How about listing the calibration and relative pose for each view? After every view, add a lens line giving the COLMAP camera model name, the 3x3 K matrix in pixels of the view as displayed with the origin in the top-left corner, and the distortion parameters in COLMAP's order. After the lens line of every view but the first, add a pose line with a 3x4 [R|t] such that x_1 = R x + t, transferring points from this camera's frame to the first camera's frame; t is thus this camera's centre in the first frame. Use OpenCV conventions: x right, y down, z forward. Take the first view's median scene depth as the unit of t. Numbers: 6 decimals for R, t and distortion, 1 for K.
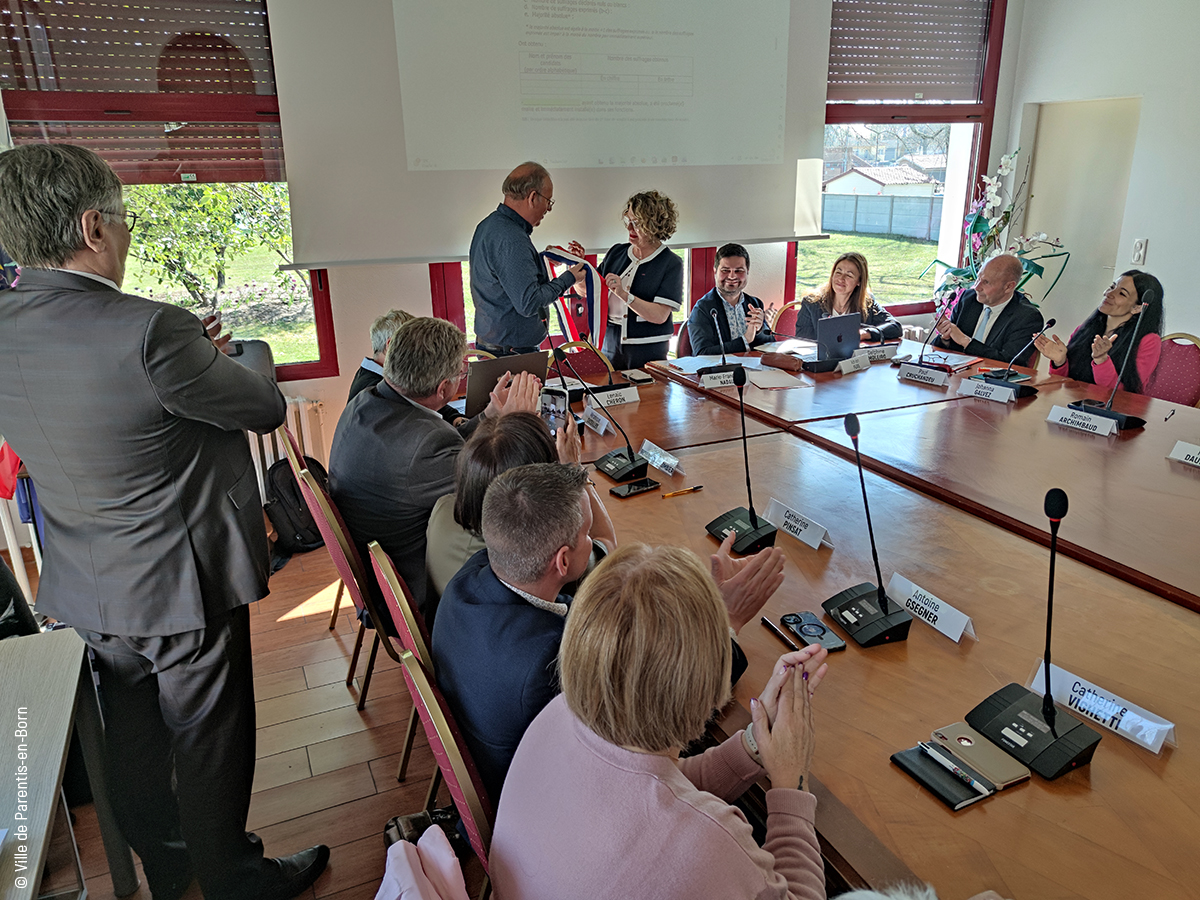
lens RADIAL K [[819.1, 0, 644.9], [0, 819.1, 444.7], [0, 0, 1]] dist [0.006515, 0.038383]
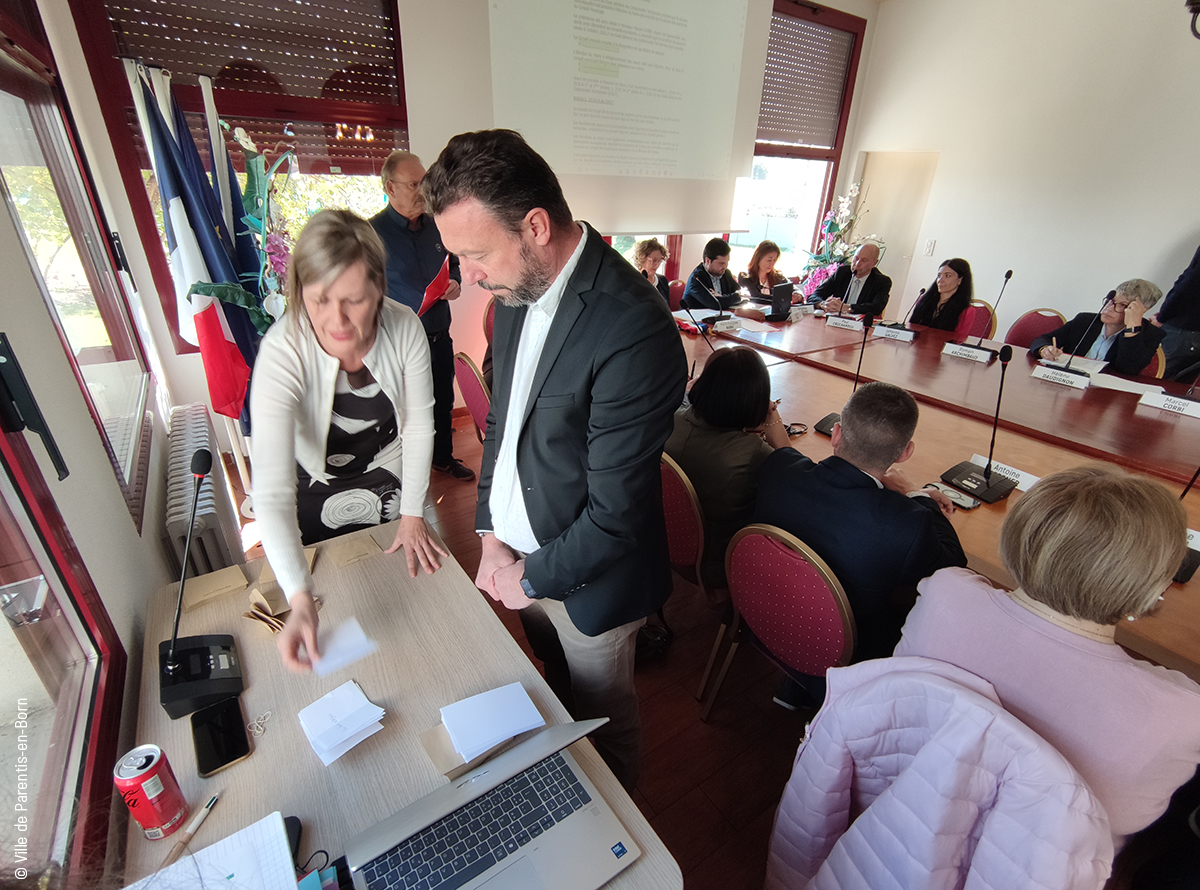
lens RADIAL K [[549.8, 0, 602.8], [0, 549.8, 466.3], [0, 0, 1]] dist [-0.001048, -0.000080]
pose [[0.983148, -0.031456, 0.180082, -0.280306], [0.001841, 0.986738, 0.162312, 0.029285], [-0.182800, -0.159246, 0.970168, -0.072916]]
